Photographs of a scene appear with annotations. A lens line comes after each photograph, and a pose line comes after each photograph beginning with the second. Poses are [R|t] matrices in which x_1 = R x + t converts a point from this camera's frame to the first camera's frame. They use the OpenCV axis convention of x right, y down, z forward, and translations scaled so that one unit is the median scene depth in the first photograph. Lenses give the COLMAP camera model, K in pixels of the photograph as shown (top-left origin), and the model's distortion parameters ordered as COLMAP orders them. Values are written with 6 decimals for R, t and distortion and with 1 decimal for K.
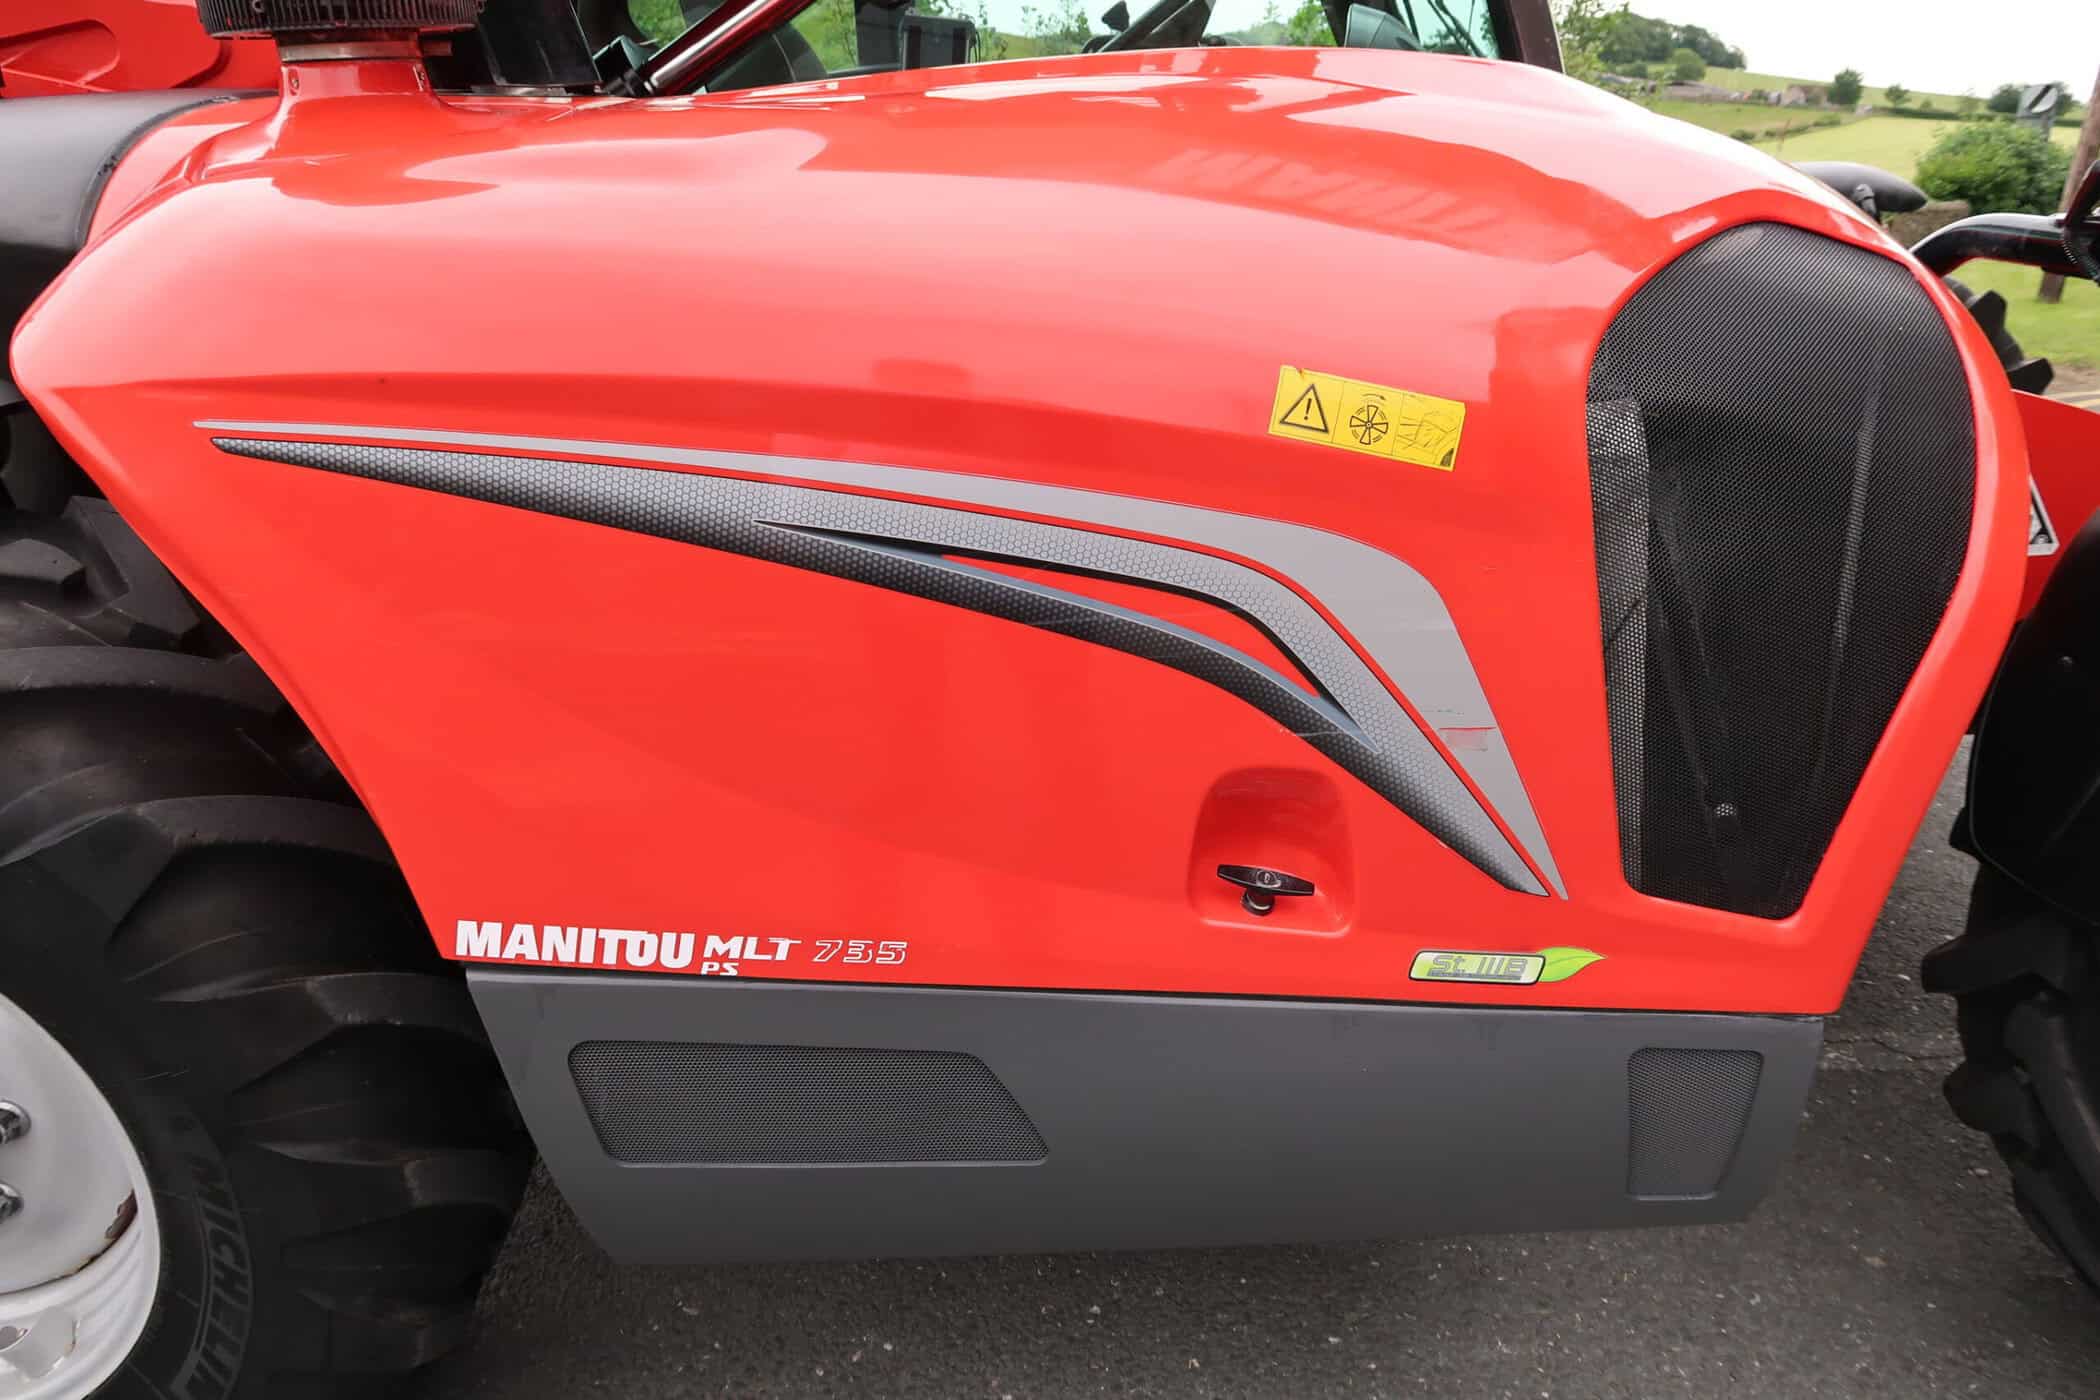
lens RADIAL K [[1448.0, 0, 1042.8], [0, 1448.0, 695.6], [0, 0, 1]] dist [-0.025093, 0.007586]
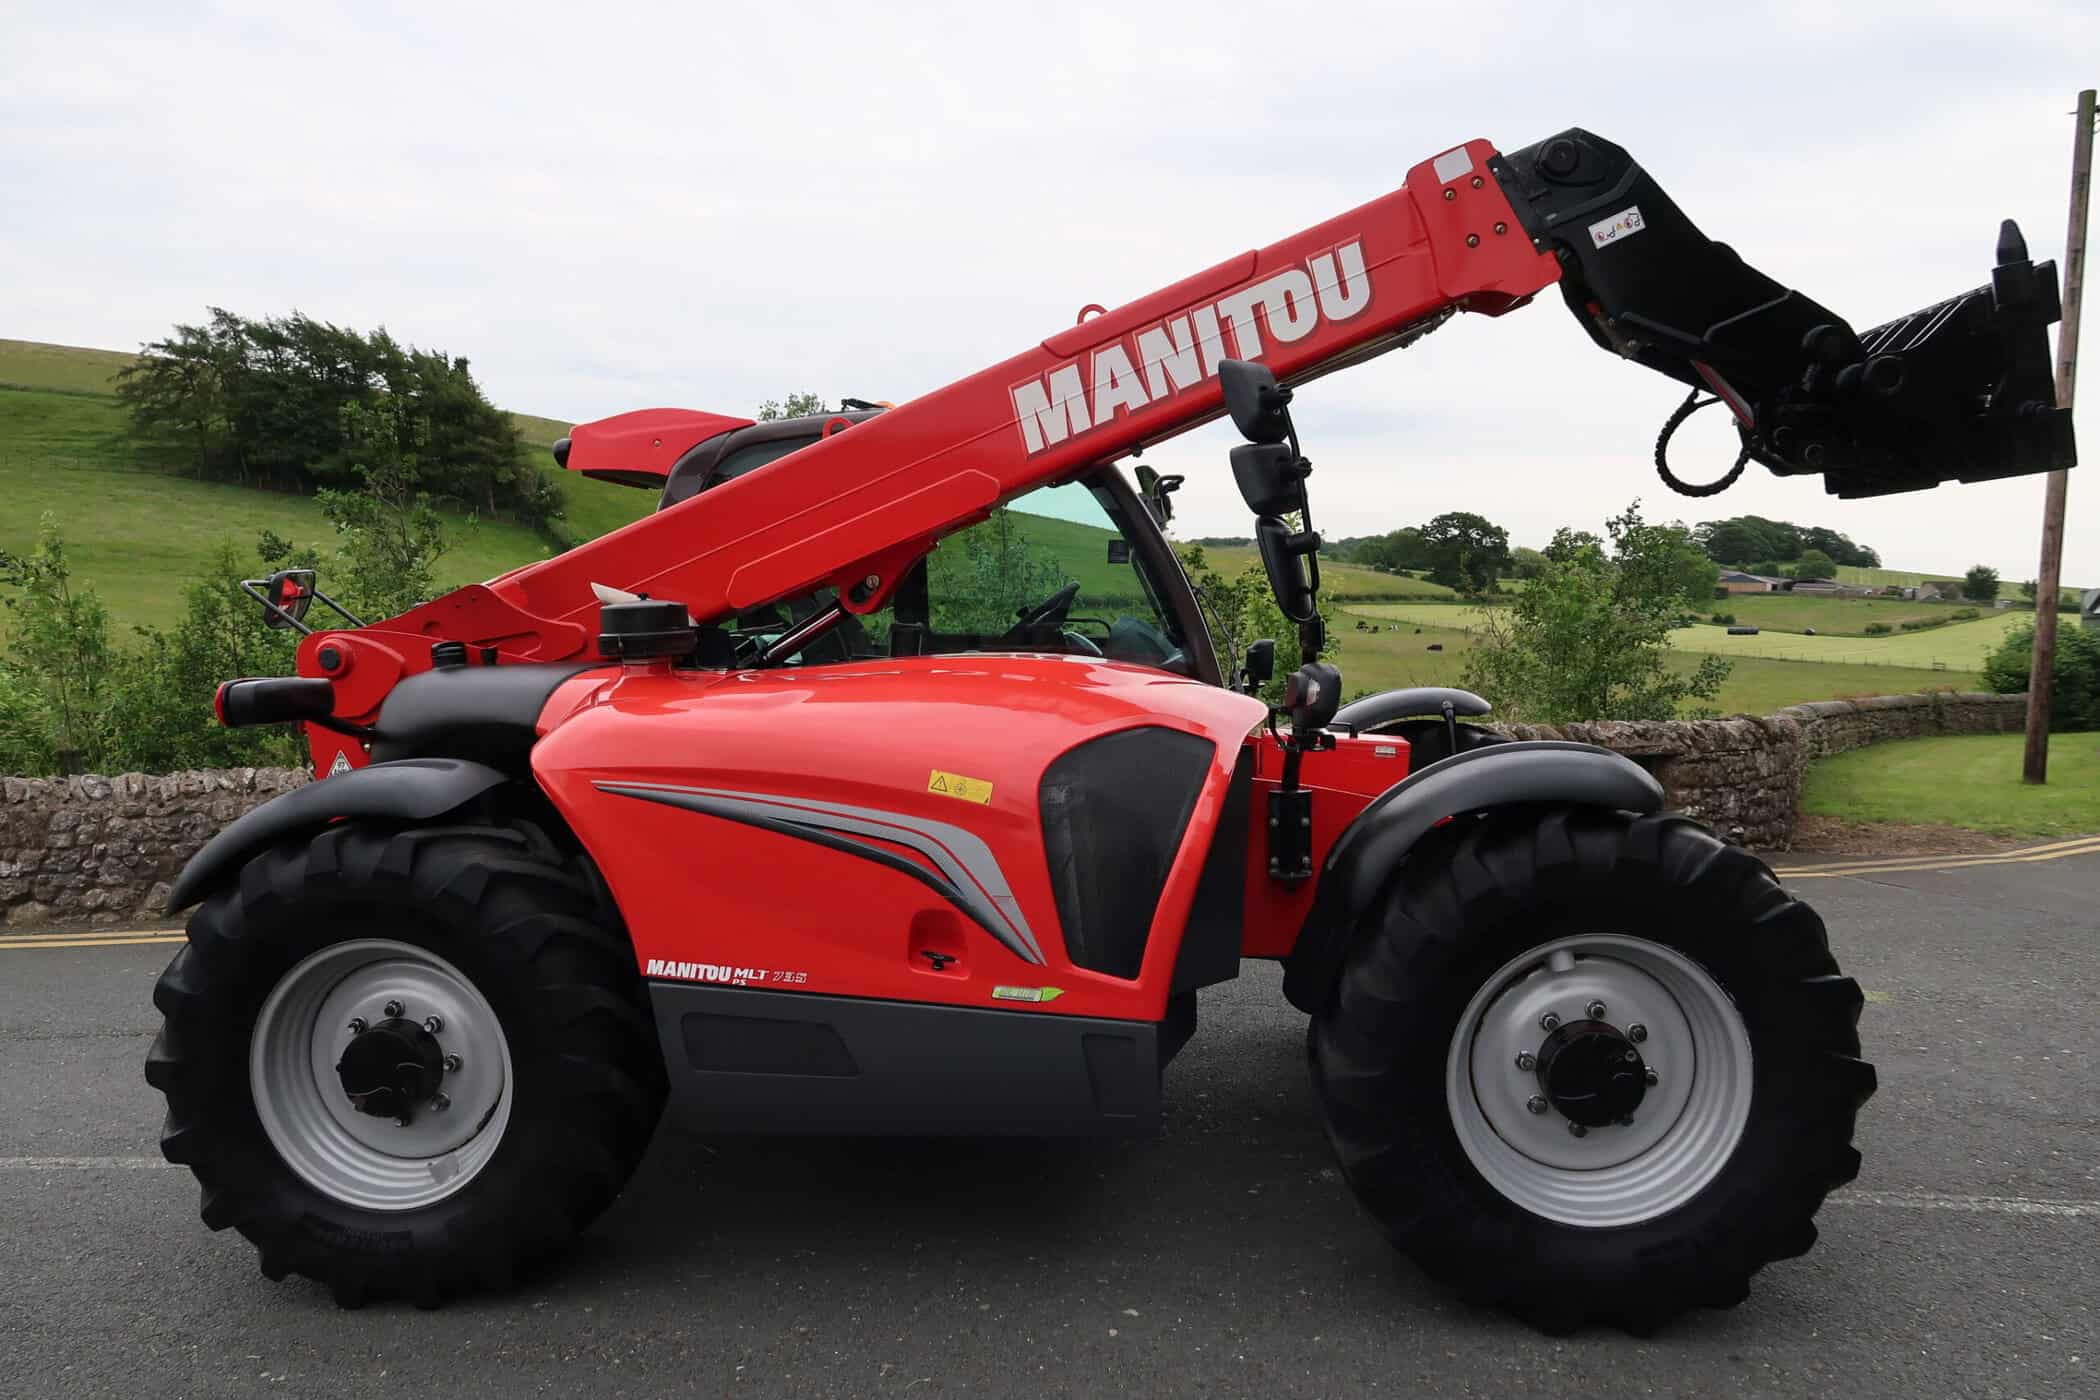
lens RADIAL K [[1448.0, 0, 1042.8], [0, 1448.0, 695.6], [0, 0, 1]] dist [-0.025093, 0.007586]
pose [[0.994631, 0.011323, -0.102859, 0.626069], [-0.043236, 0.948547, -0.313671, 0.509253], [0.094015, 0.316434, 0.943944, -1.708618]]
